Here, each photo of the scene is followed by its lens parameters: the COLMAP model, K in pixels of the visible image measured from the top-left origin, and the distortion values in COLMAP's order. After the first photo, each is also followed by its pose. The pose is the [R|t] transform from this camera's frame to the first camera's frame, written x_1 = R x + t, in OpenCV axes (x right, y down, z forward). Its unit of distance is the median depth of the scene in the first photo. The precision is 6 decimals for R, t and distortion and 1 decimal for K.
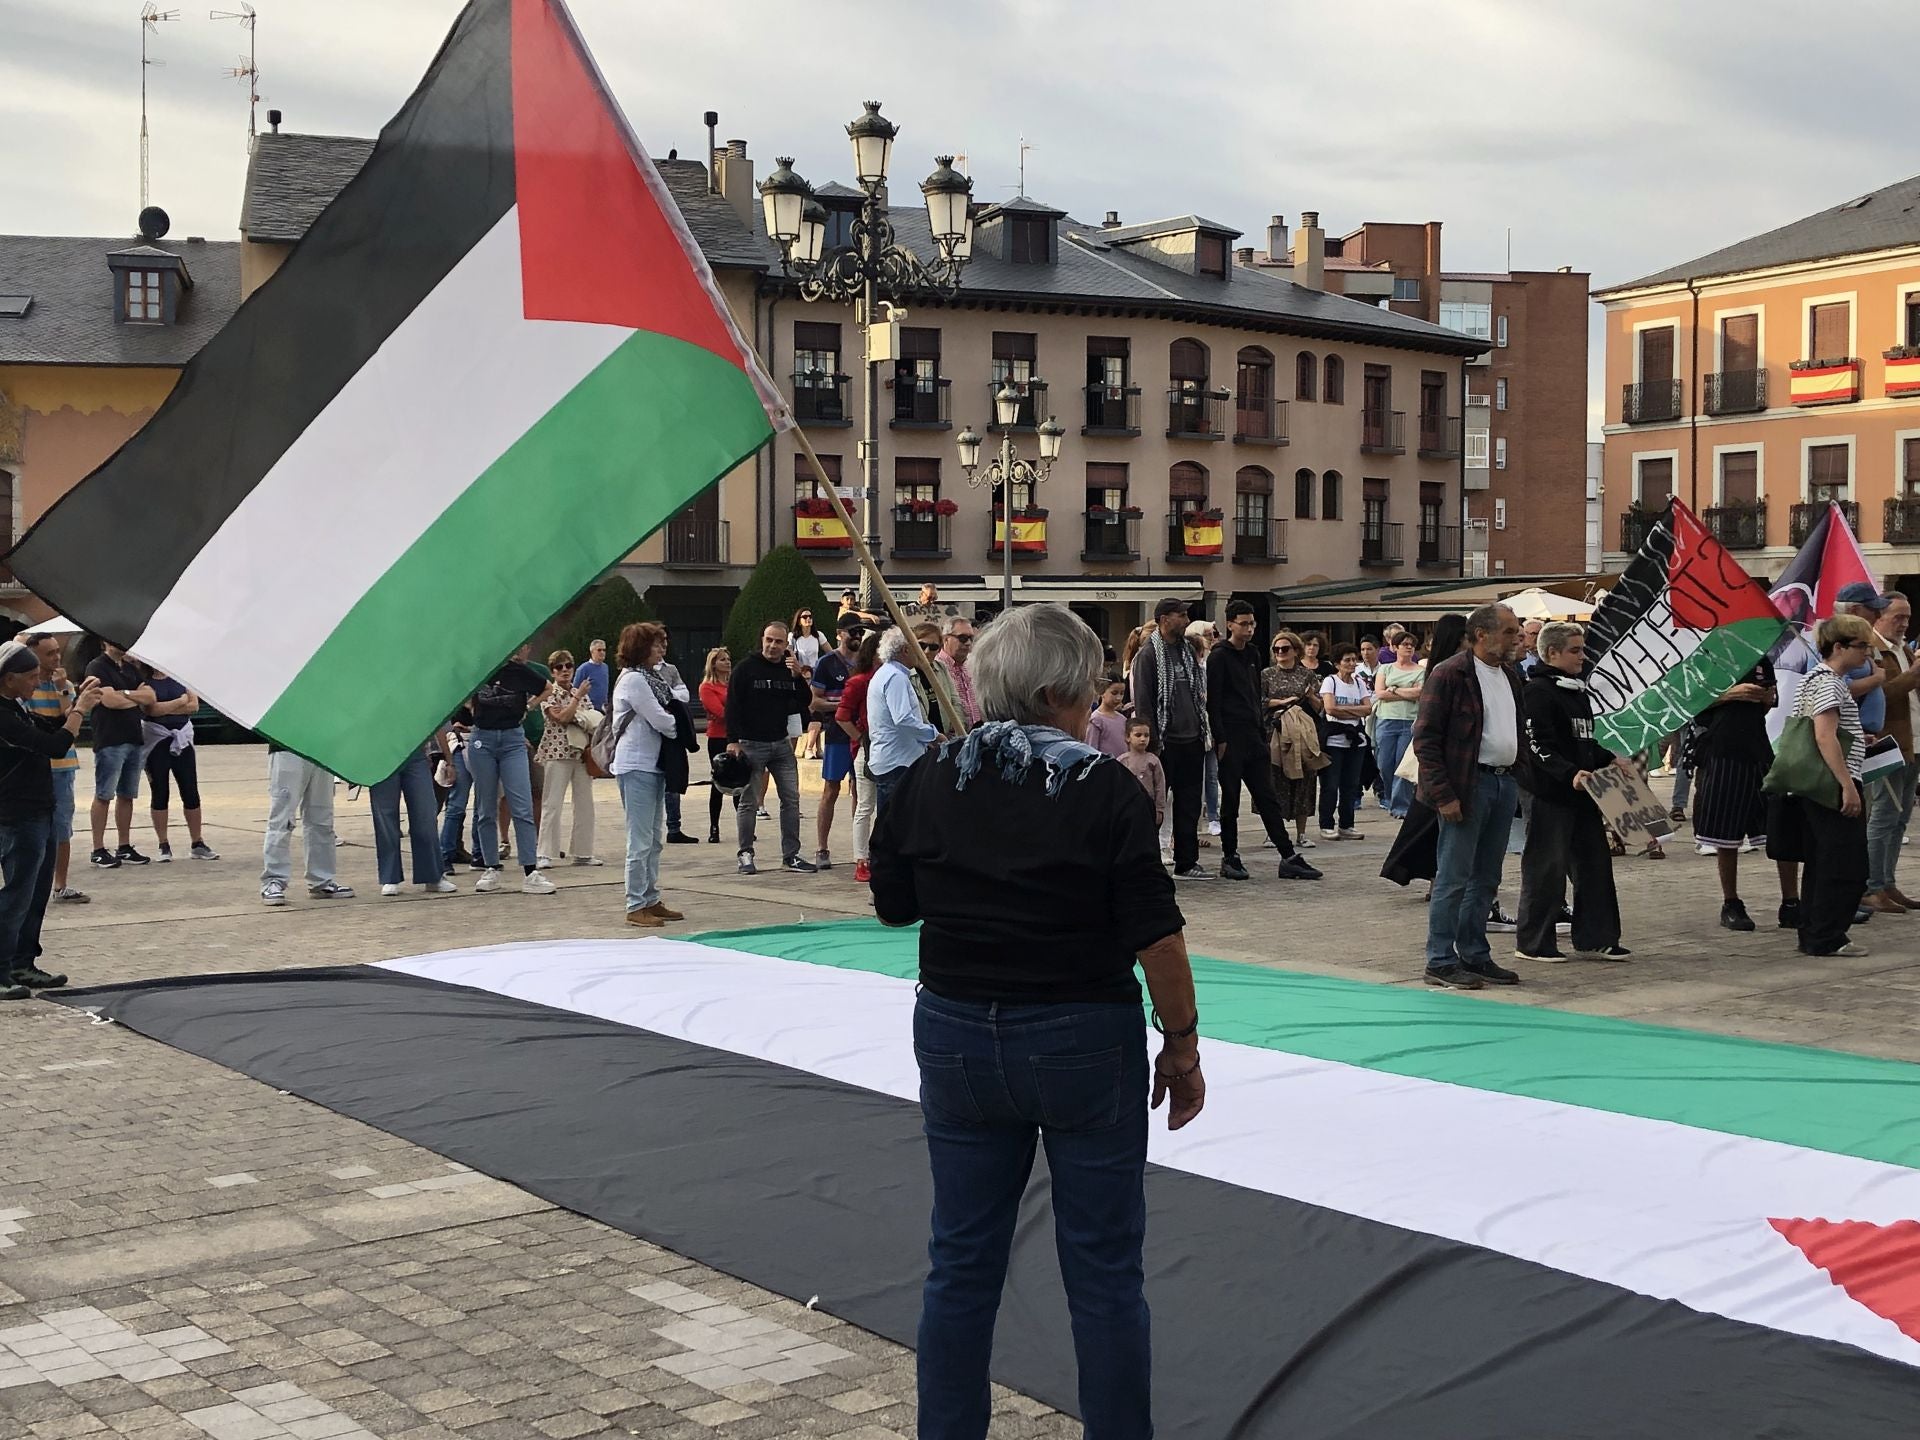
lens RADIAL K [[2368.8, 0, 914.5], [0, 2368.8, 725.8], [0, 0, 1]] dist [0.098806, -0.283727]
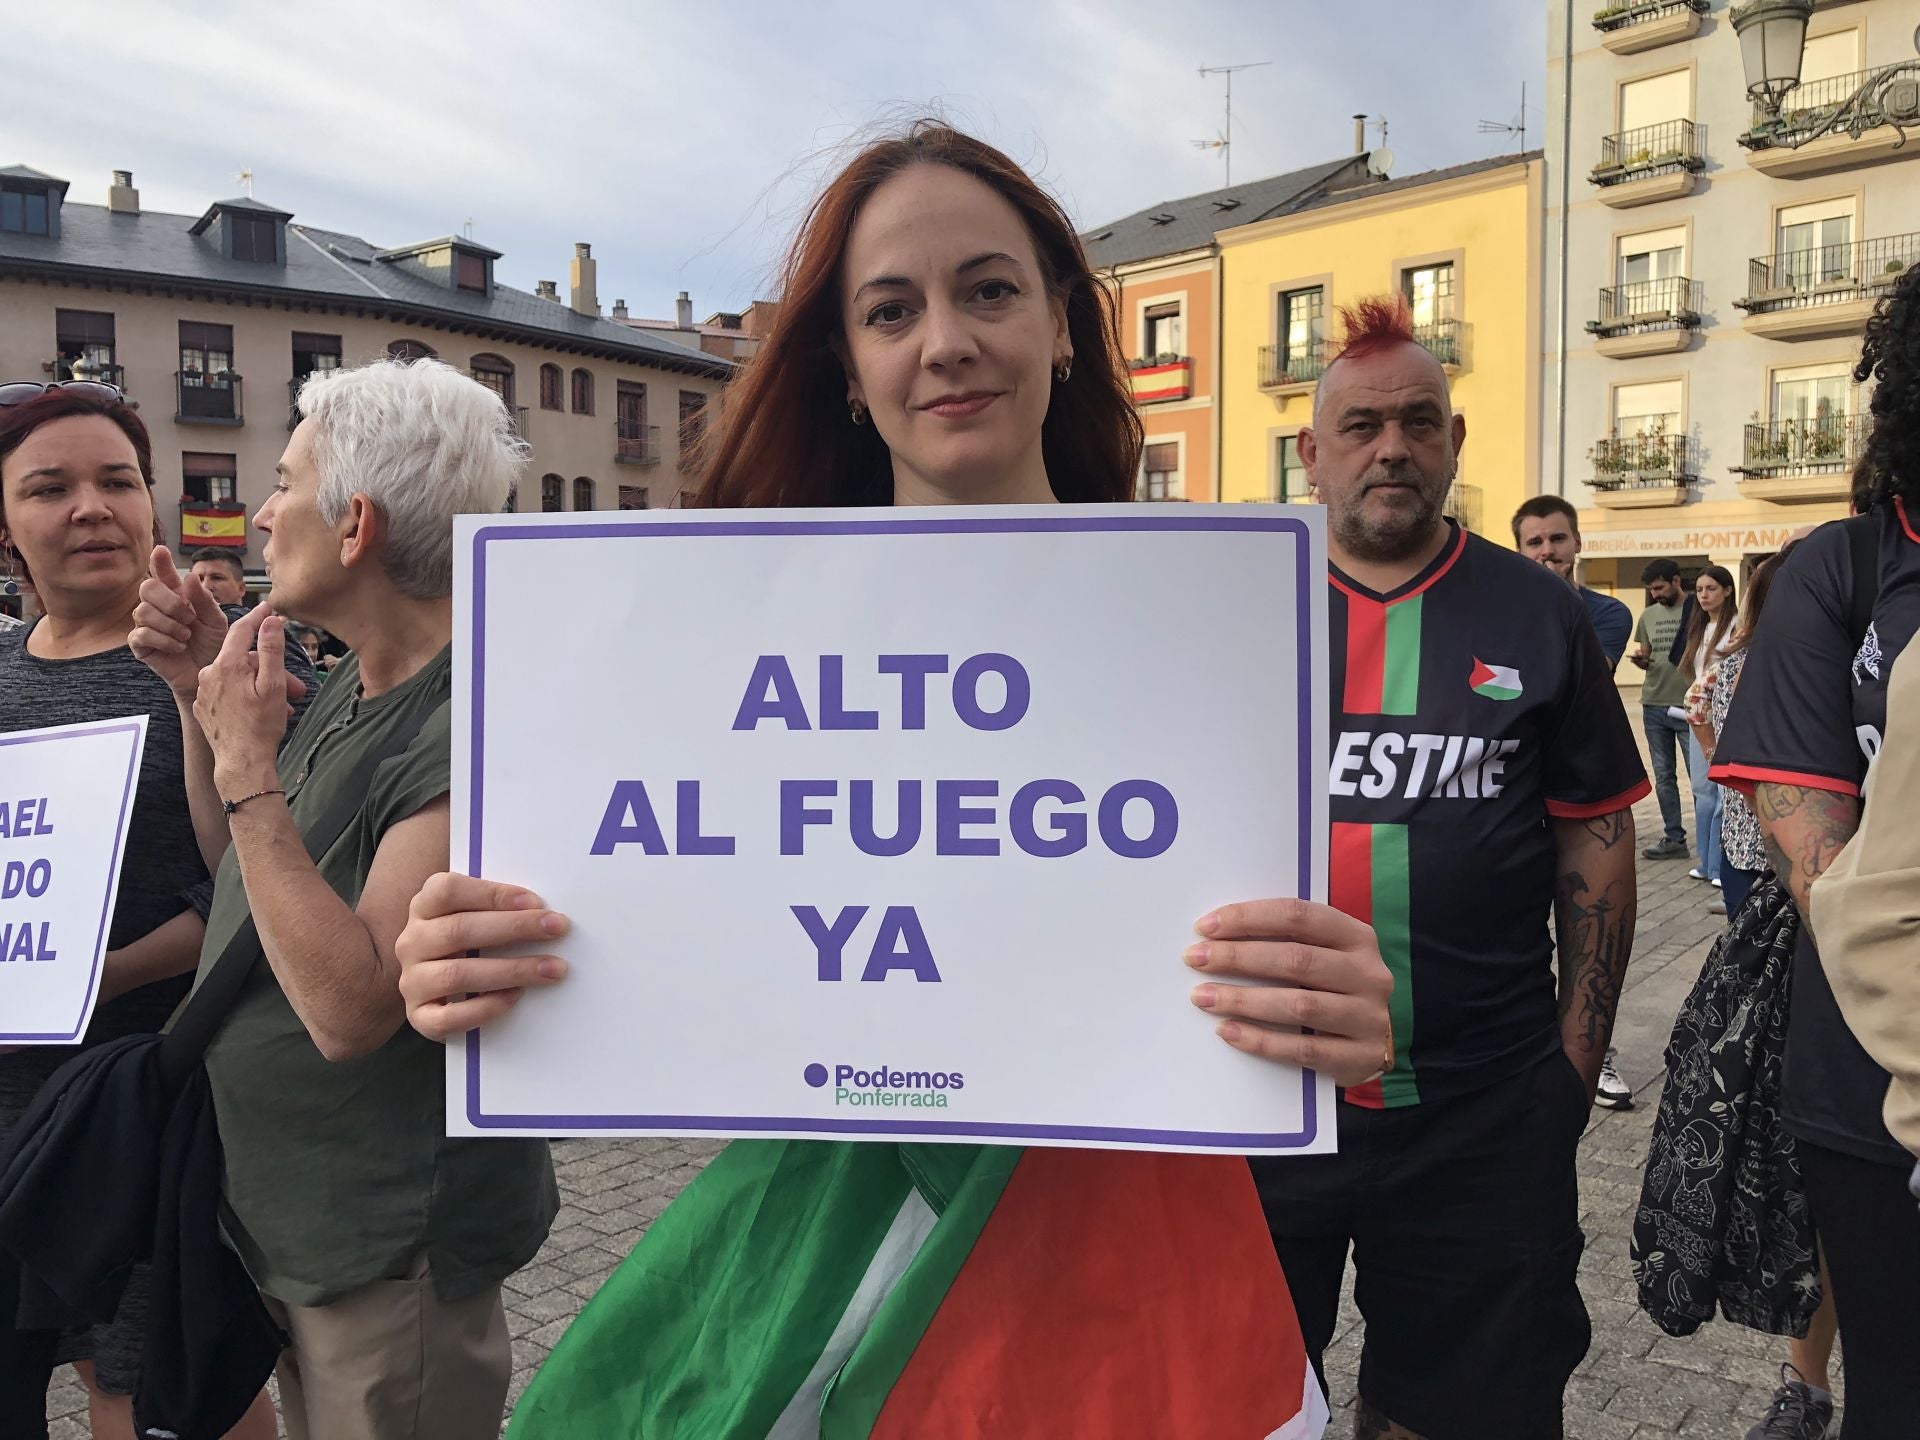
lens RADIAL K [[1611.8, 0, 960.0], [0, 1611.8, 720.0], [0, 0, 1]] dist [0.013579, 0.010067]
pose [[0.973090, -0.014730, 0.229953, 0.169577], [0.010241, 0.999733, 0.020704, -0.011062], [-0.230196, -0.017792, 0.972982, 0.247771]]
